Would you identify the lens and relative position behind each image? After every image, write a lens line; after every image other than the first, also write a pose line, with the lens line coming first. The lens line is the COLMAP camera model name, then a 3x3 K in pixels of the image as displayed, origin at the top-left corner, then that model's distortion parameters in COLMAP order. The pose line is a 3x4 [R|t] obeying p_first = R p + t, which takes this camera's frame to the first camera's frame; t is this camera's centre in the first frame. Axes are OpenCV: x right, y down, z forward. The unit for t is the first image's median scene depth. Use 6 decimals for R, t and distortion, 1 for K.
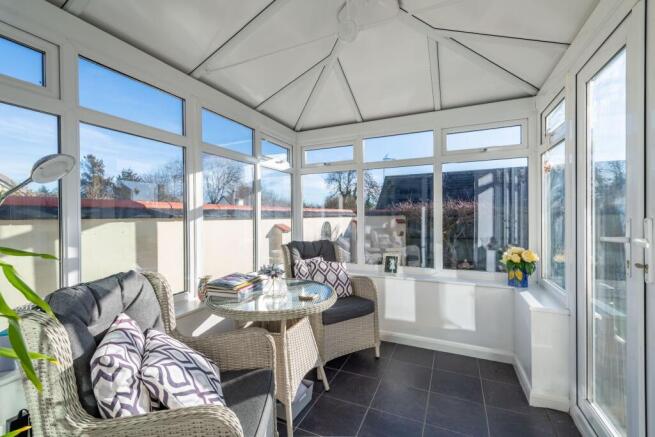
lens RADIAL K [[284.3, 0, 327.5], [0, 284.3, 218.5], [0, 0, 1]] dist [-0.000963, -0.000189]
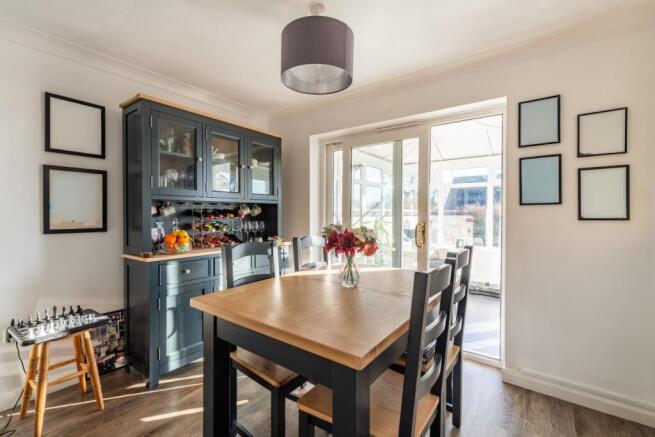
lens RADIAL K [[284.3, 0, 327.5], [0, 284.3, 218.5], [0, 0, 1]] dist [-0.000963, -0.000189]
pose [[0.976215, 0.006861, -0.216694, -0.078019], [-0.007284, 0.999973, -0.001152, 0.012107], [0.216680, 0.002703, 0.976239, -0.358025]]
